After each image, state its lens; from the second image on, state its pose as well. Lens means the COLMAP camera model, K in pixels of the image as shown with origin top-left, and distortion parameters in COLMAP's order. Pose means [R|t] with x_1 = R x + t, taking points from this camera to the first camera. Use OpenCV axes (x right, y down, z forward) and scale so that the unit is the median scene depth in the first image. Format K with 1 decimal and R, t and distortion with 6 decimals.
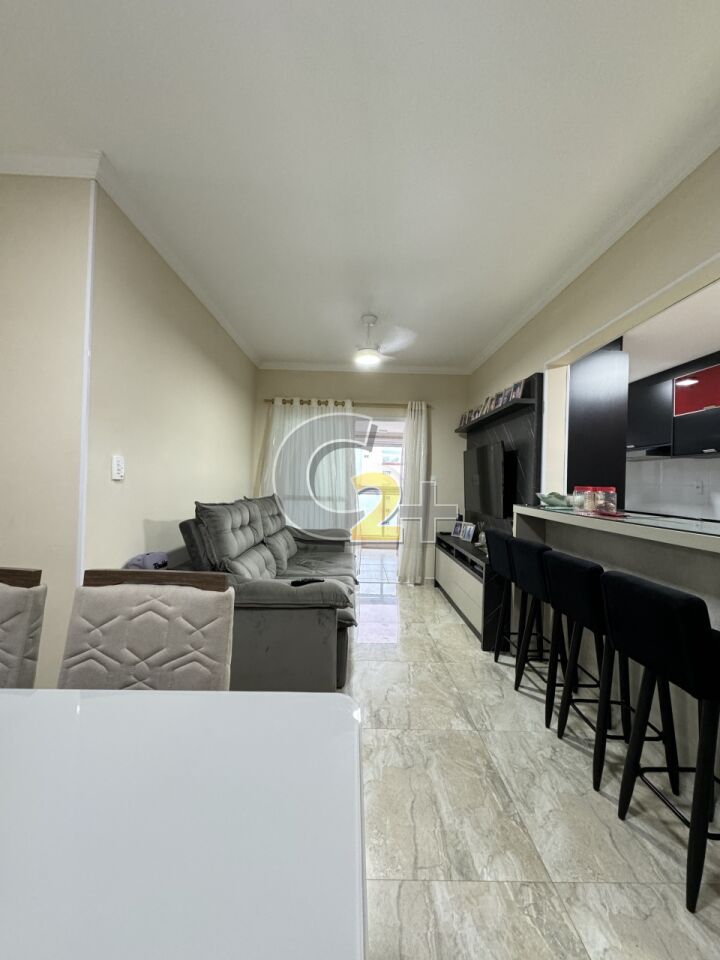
lens RADIAL K [[381.8, 0, 361.4], [0, 381.8, 482.8], [0, 0, 1]] dist [0.000927, 0.000066]
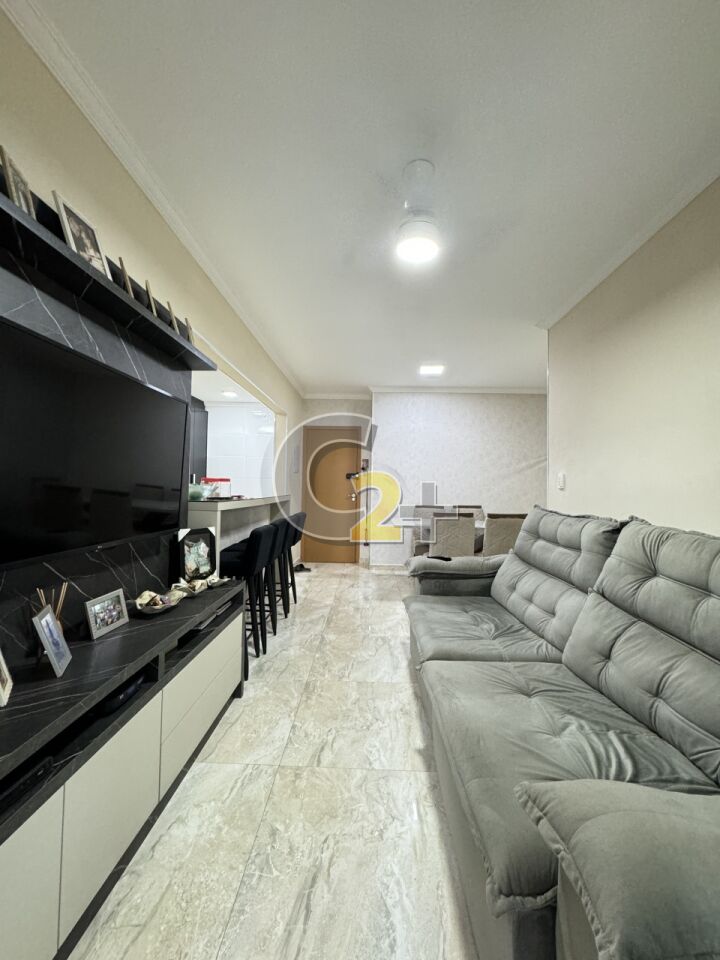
lens RADIAL K [[381.8, 0, 358.5], [0, 381.8, 481.6], [0, 0, 1]] dist [0.000927, 0.000066]
pose [[-0.998491, -0.029126, 0.046565, 0.089003], [-0.029988, 0.999390, -0.017921, 0.029078], [-0.046014, -0.019291, -0.998755, 2.432931]]
